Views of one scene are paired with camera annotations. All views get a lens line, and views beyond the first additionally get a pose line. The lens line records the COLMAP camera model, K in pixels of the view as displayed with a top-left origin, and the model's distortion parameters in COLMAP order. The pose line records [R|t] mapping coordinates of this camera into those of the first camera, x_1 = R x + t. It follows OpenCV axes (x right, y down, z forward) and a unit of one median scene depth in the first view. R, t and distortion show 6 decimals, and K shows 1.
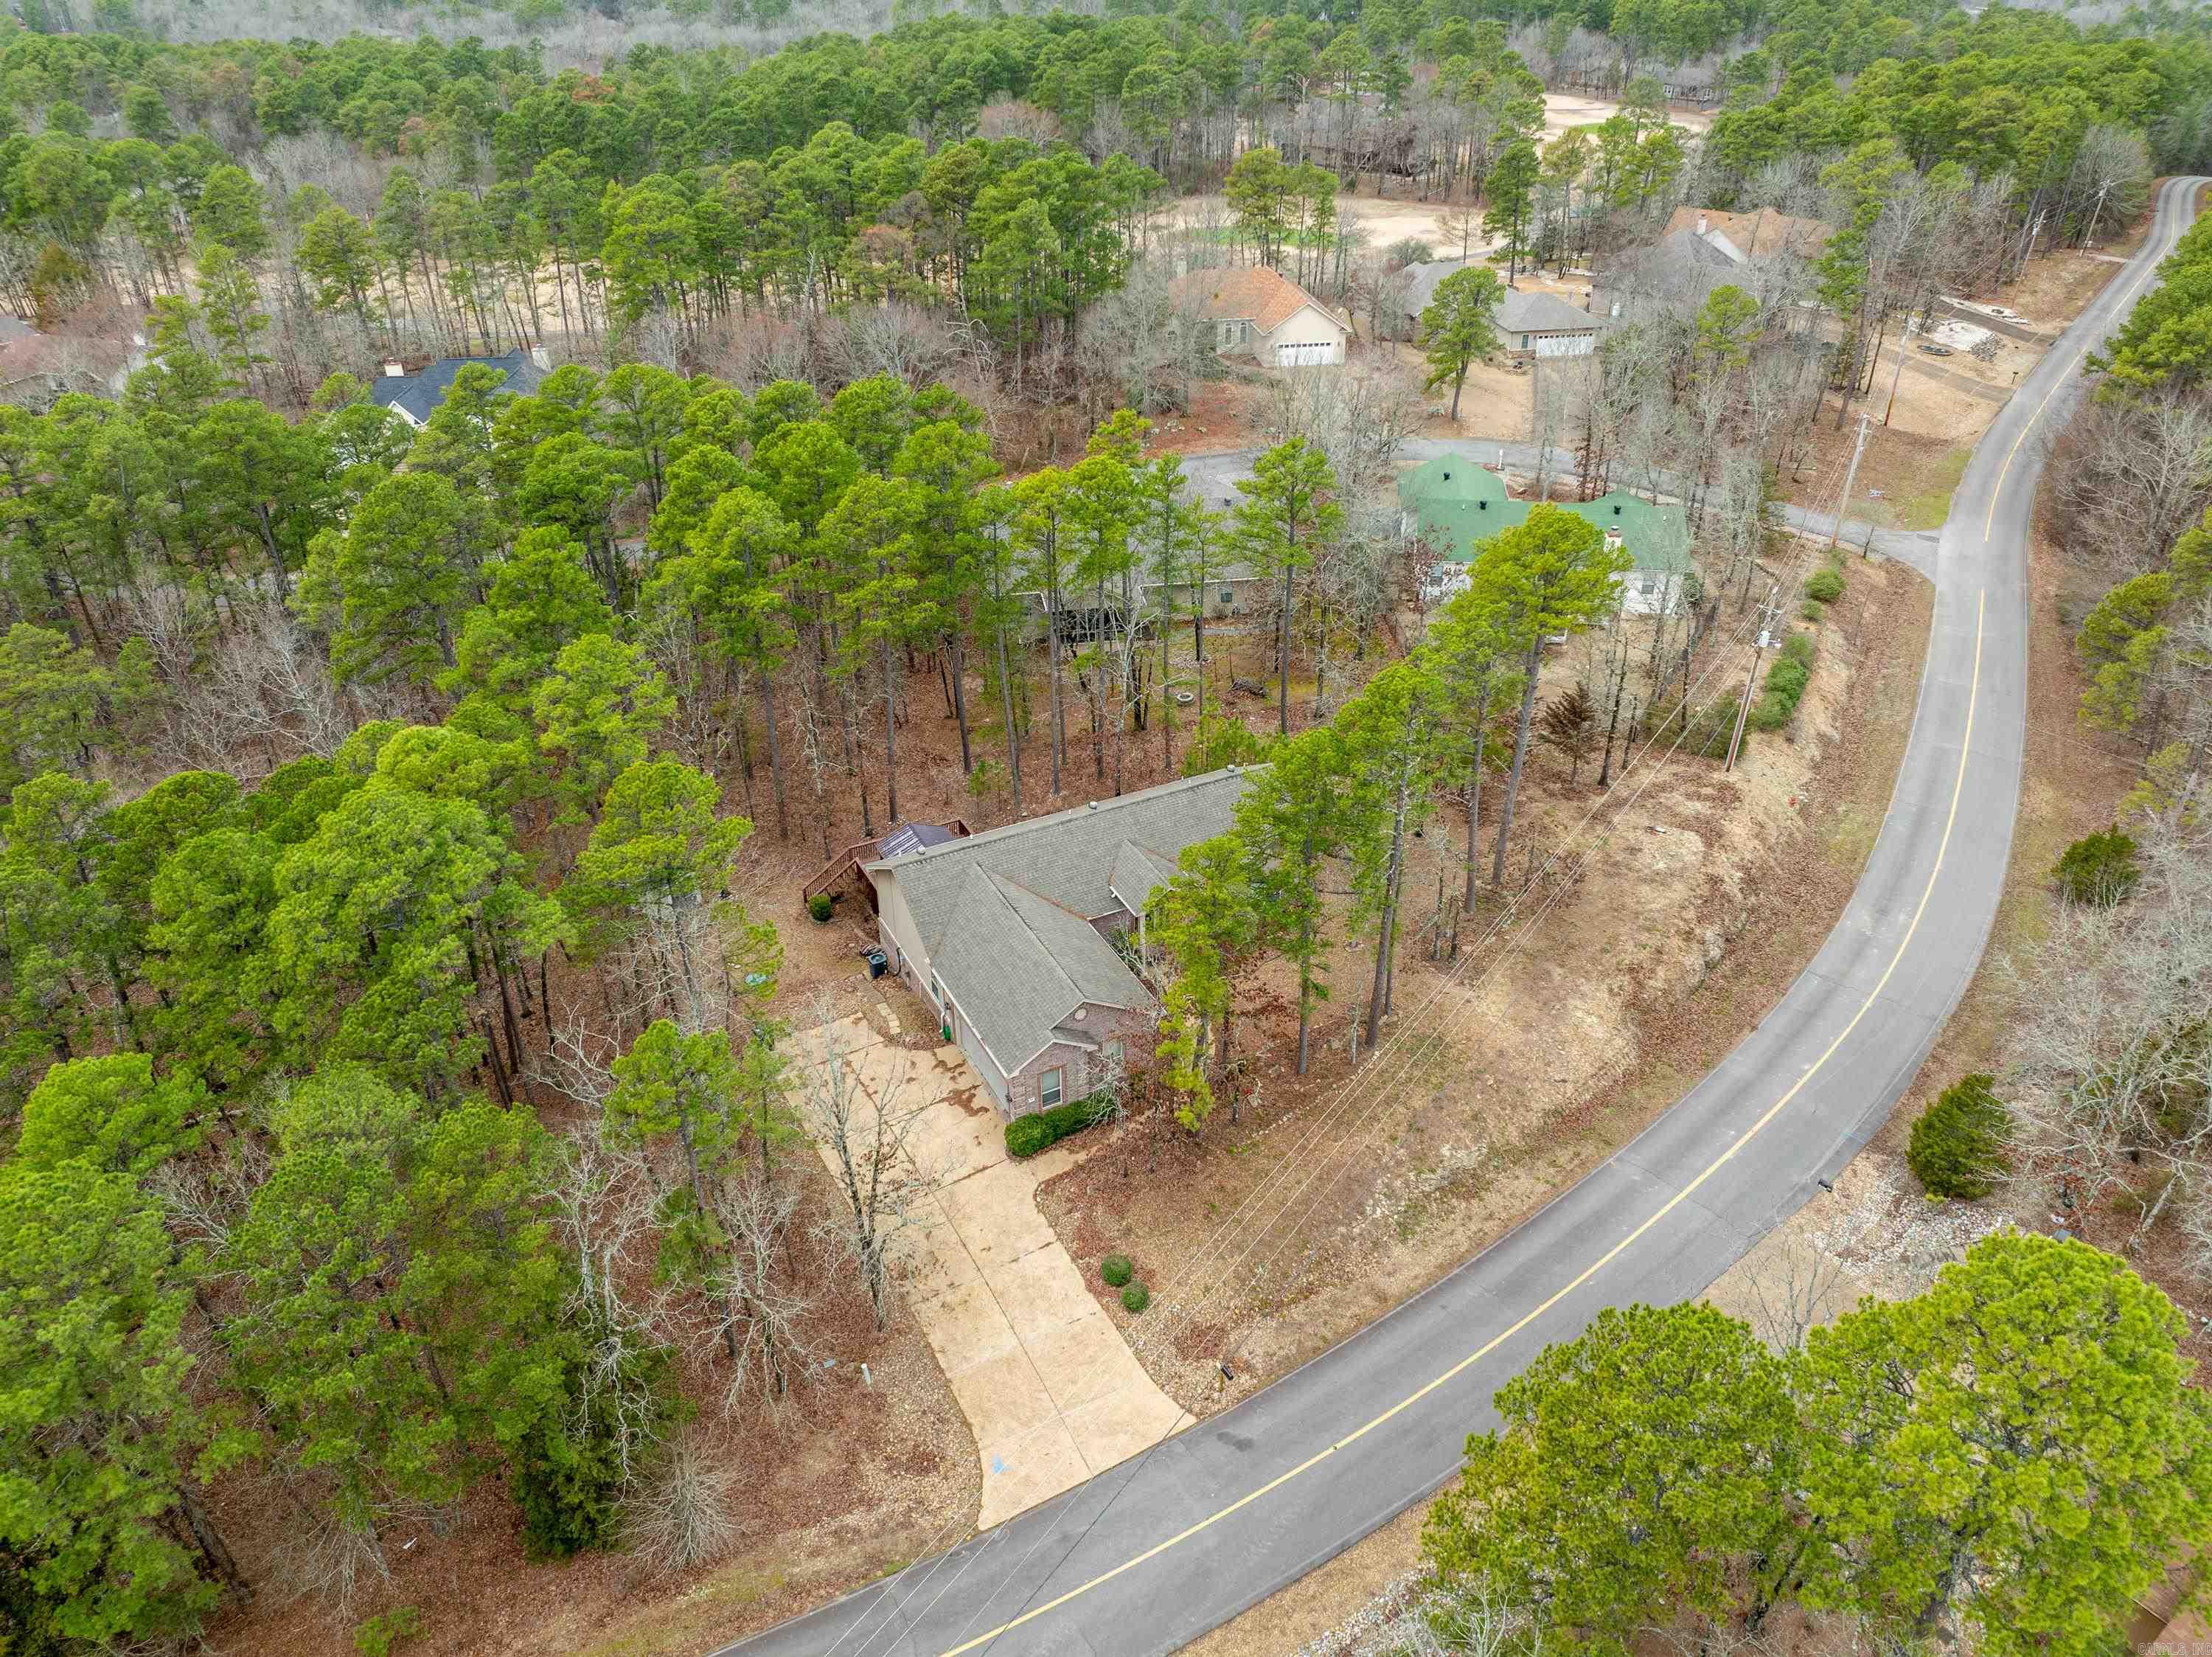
lens RADIAL K [[1554.4, 0, 1106.0], [0, 1554.4, 828.5], [0, 0, 1]] dist [-0.039989, -0.000018]
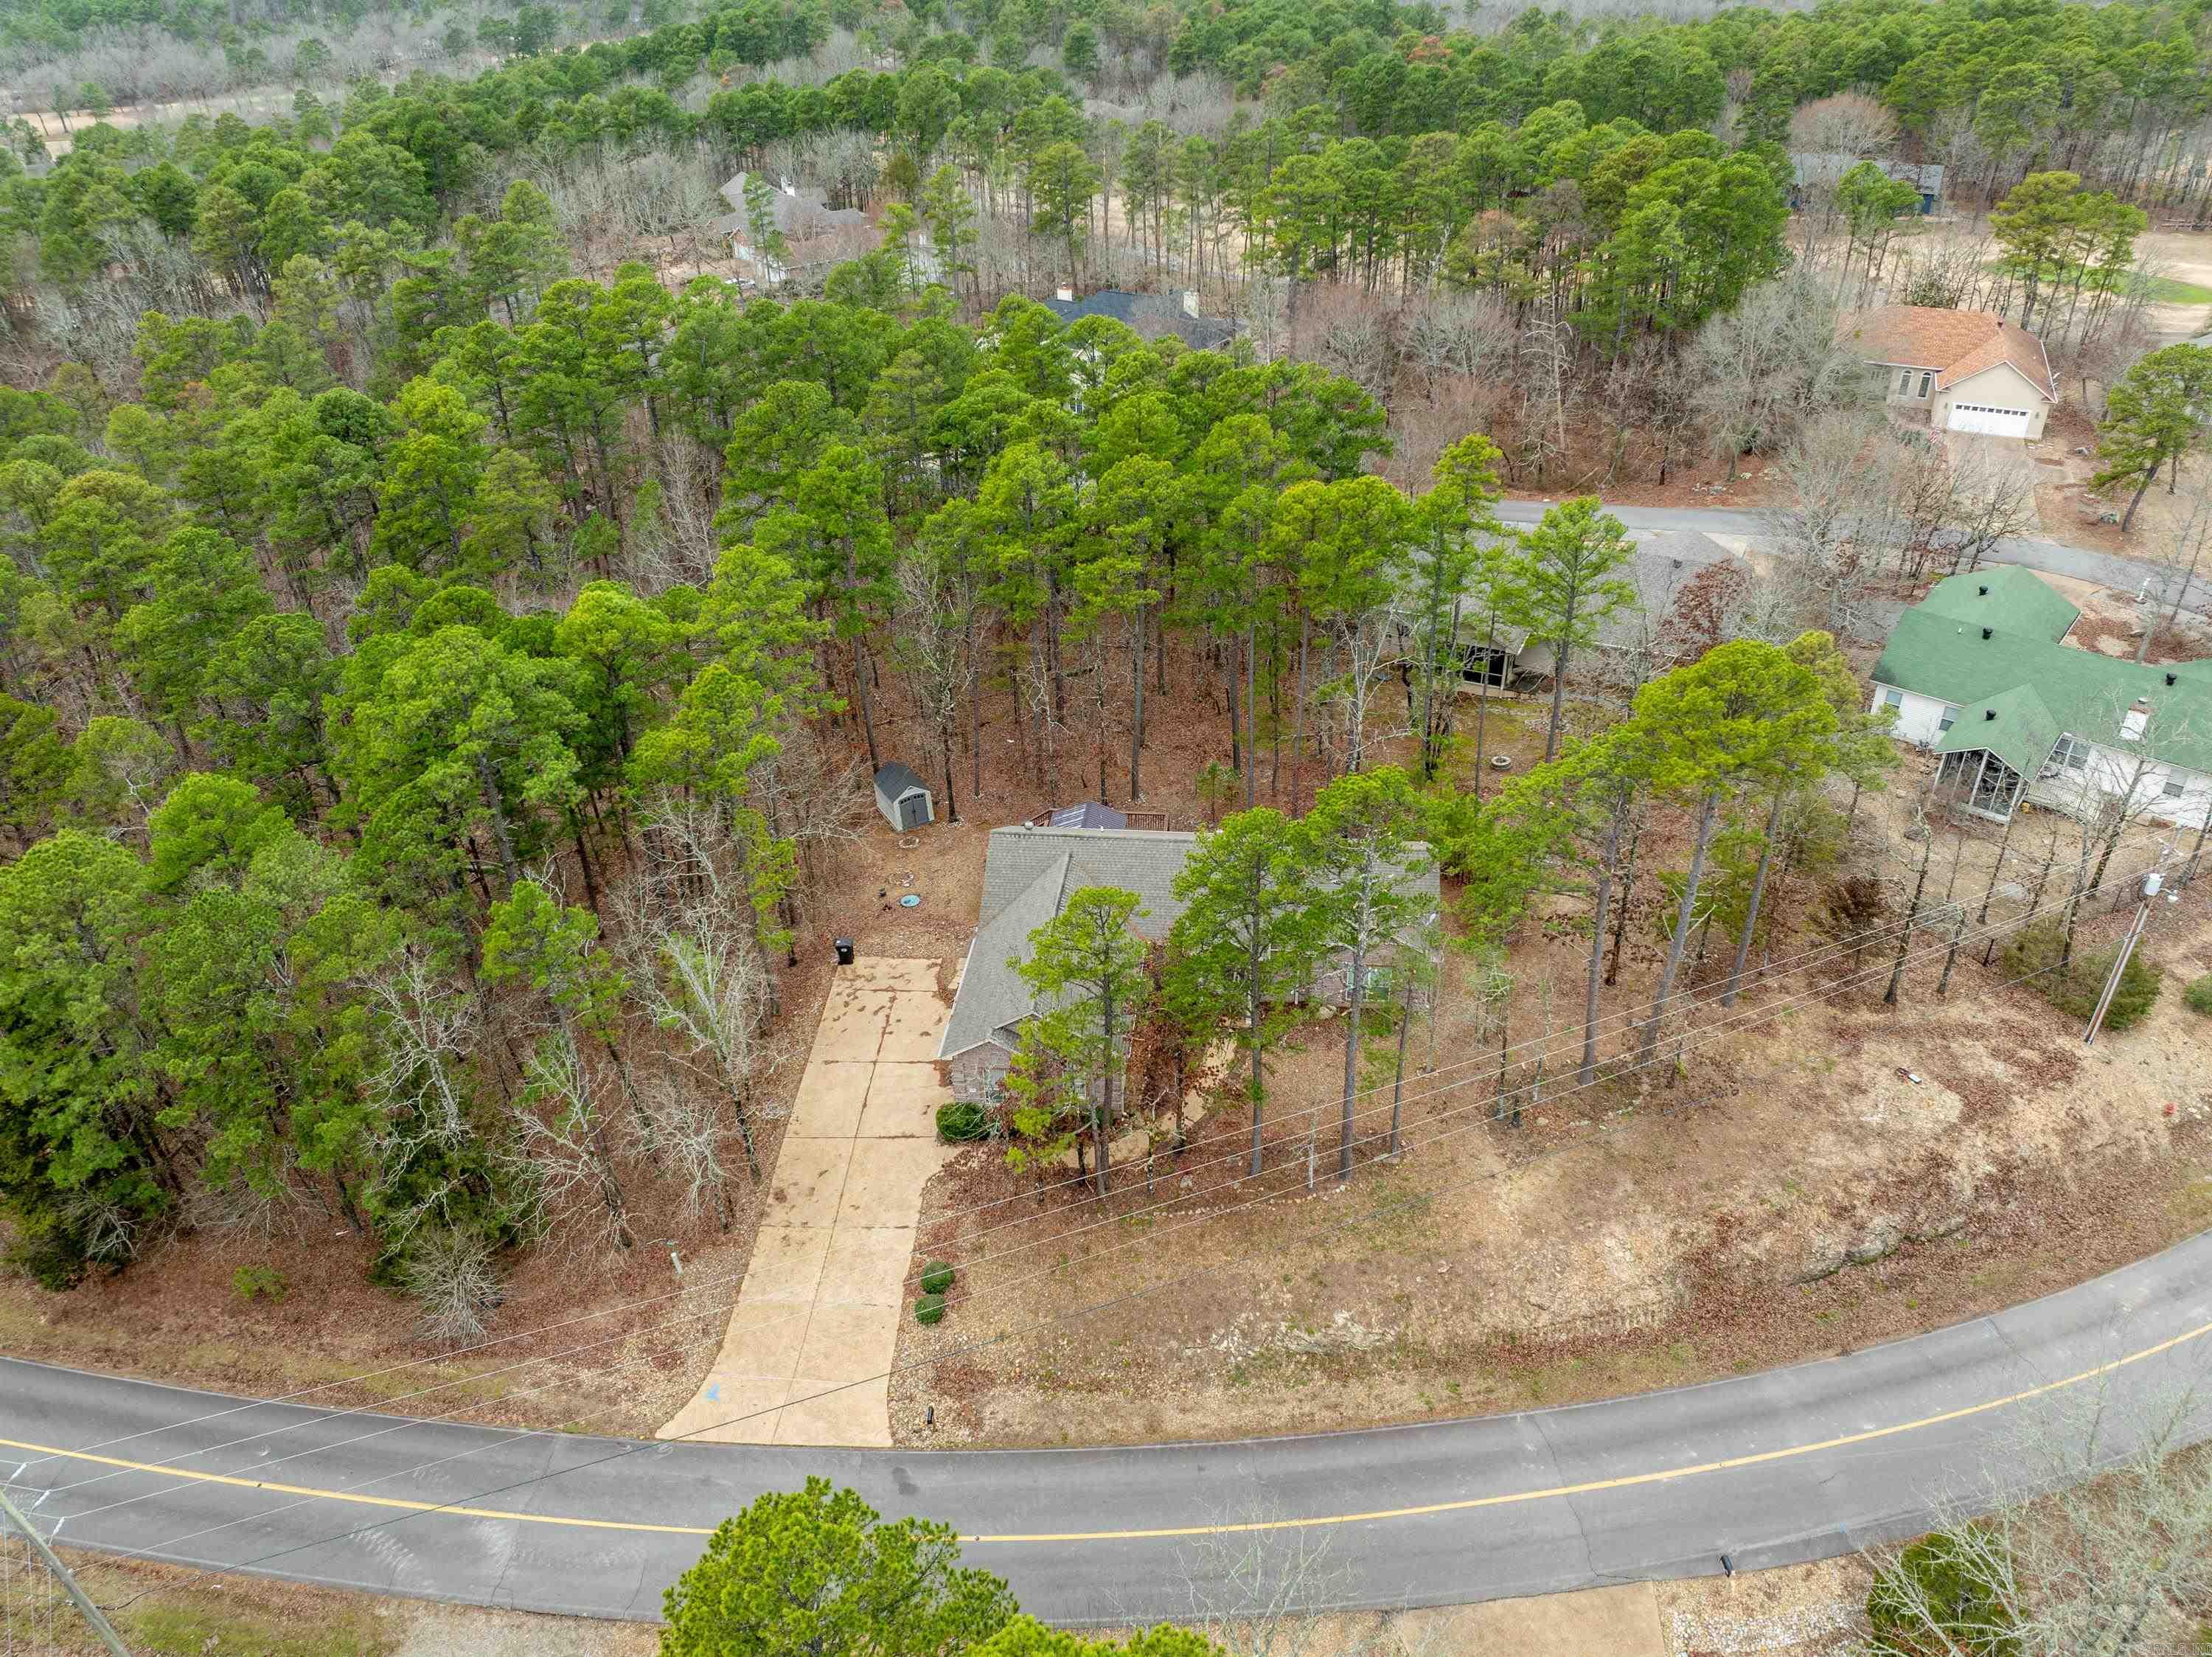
lens RADIAL K [[1556.4, 0, 1106.0], [0, 1556.4, 828.5], [0, 0, 1]] dist [-0.058370, 0.029937]
pose [[0.836597, 0.283566, -0.468717, 0.422084], [-0.274118, 0.957476, 0.089993, -0.094579], [0.474304, 0.053196, 0.878752, 0.150532]]
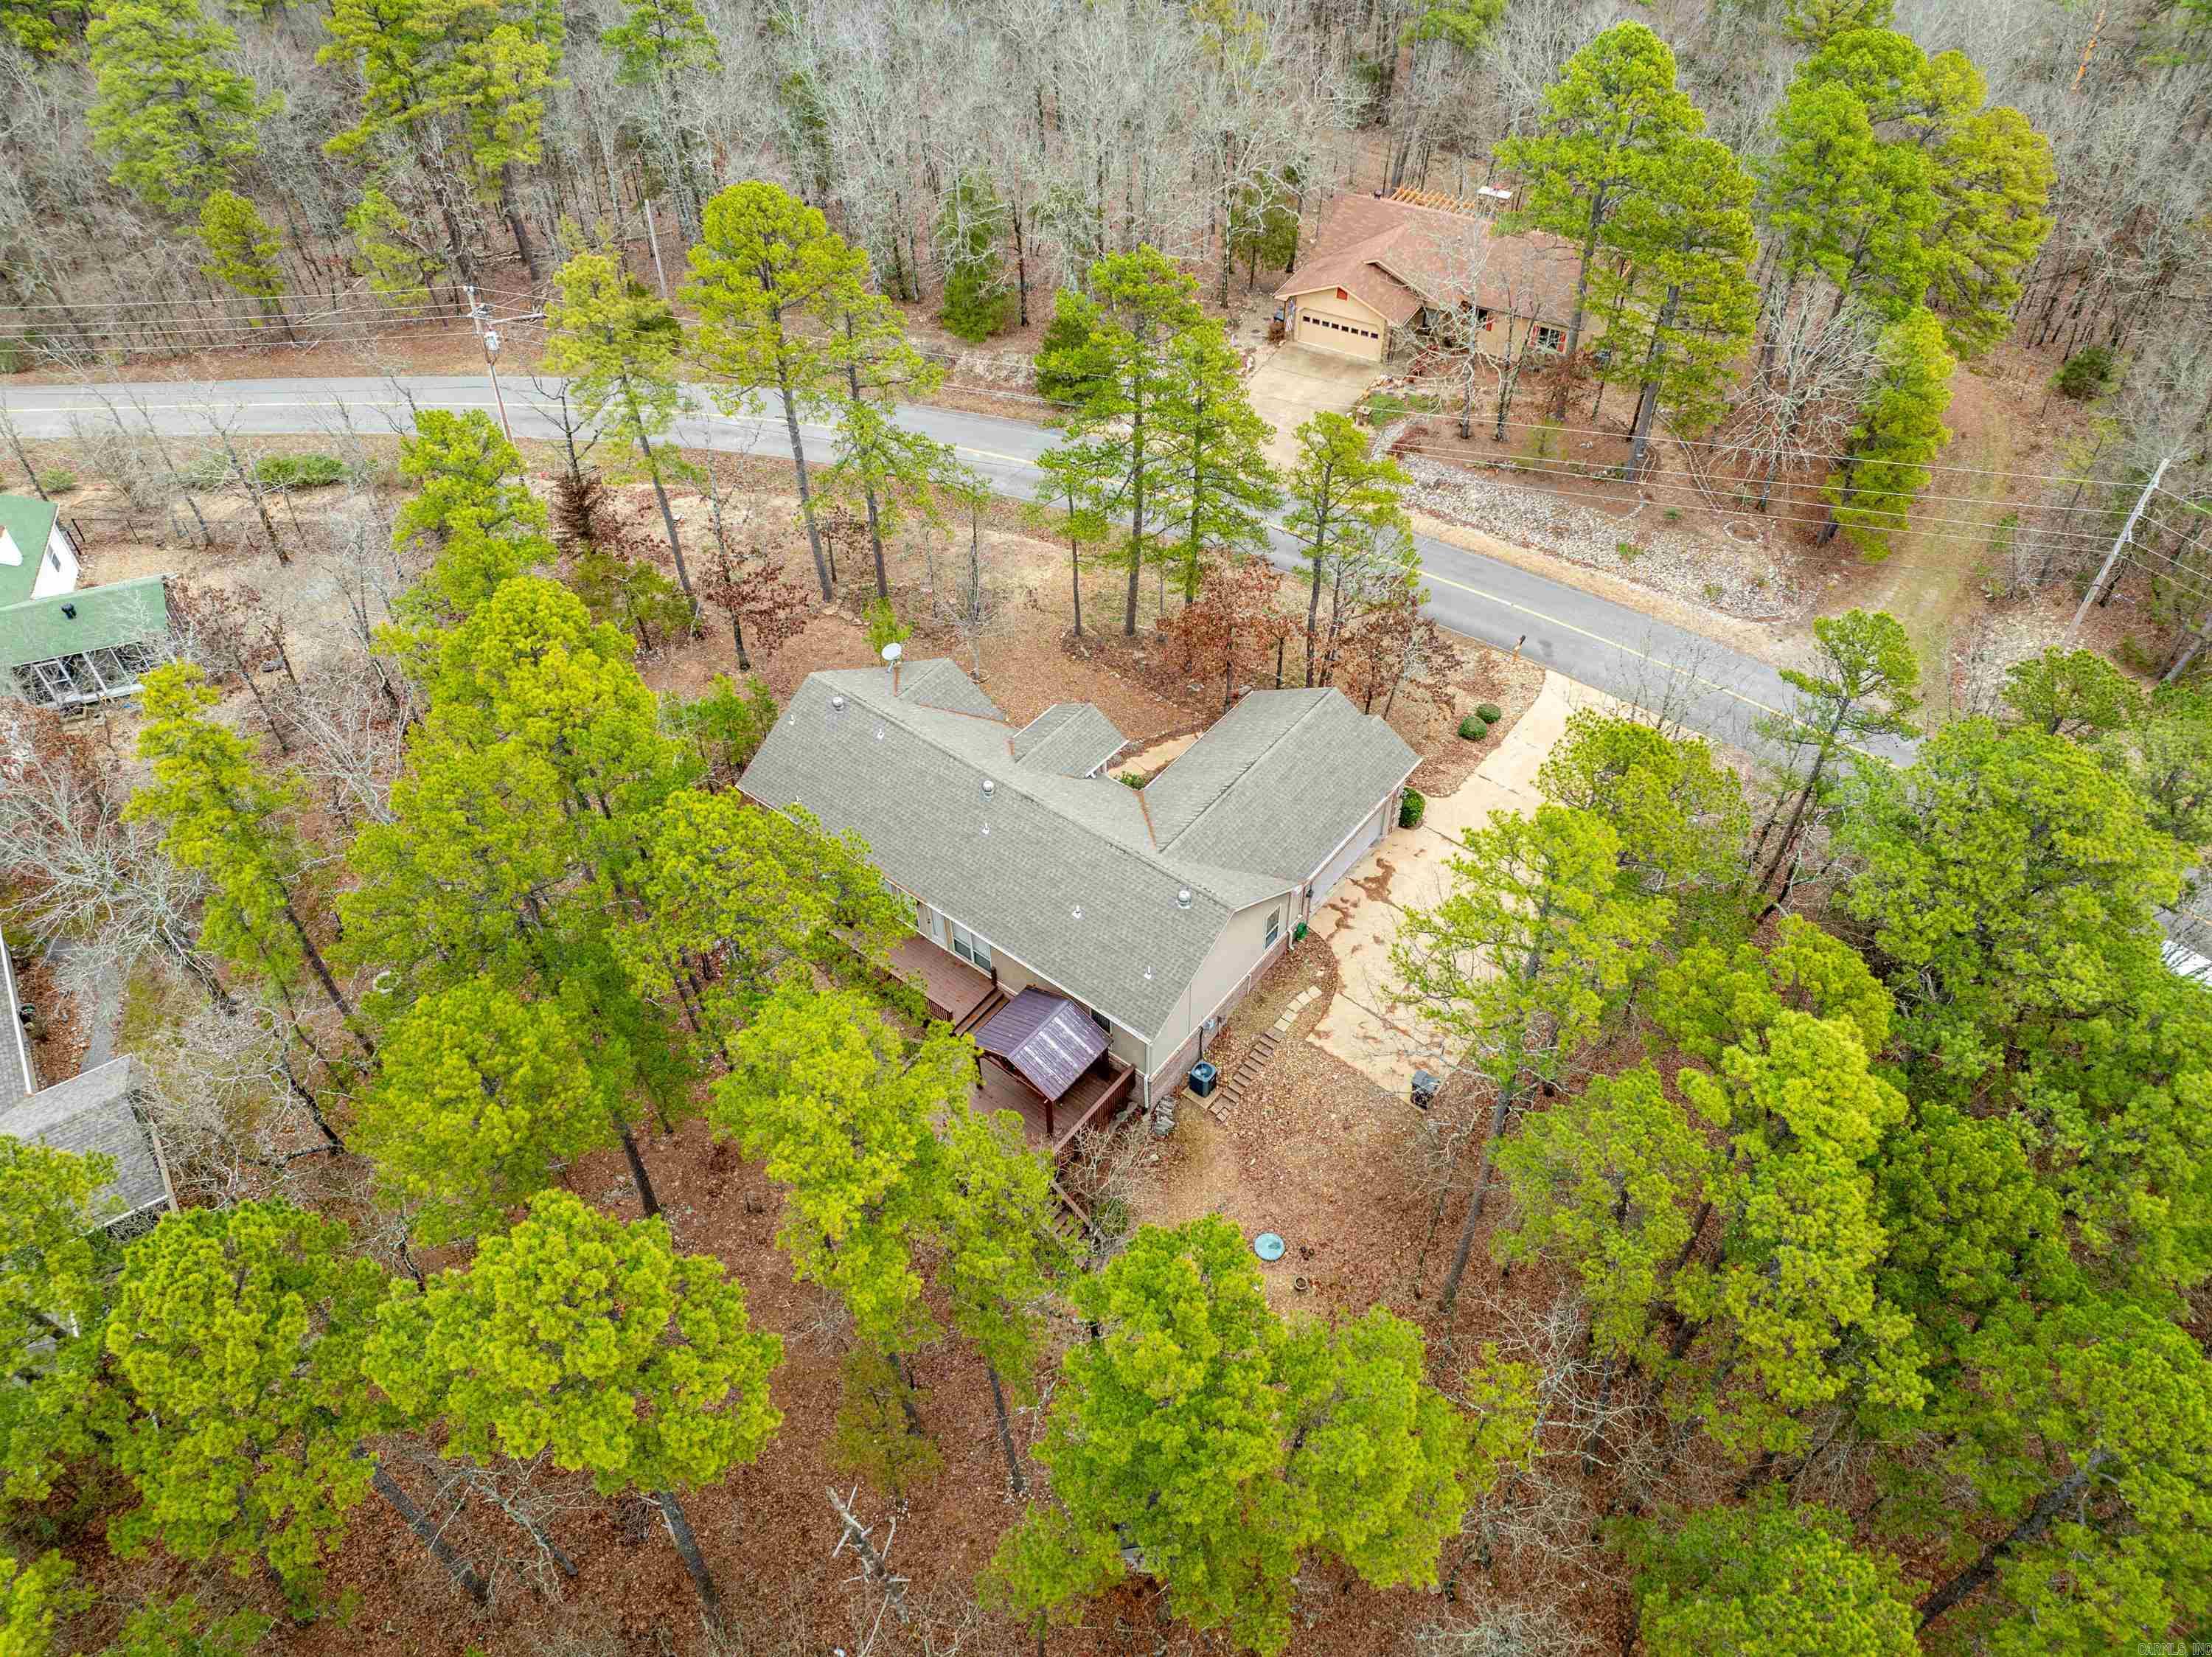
lens RADIAL K [[1556.4, 0, 1106.0], [0, 1556.4, 828.5], [0, 0, 1]] dist [-0.058370, 0.029937]
pose [[-0.416720, -0.640585, 0.644977, -0.594968], [0.492976, 0.436871, 0.752408, -0.609845], [-0.763753, 0.631502, 0.133741, 0.974058]]
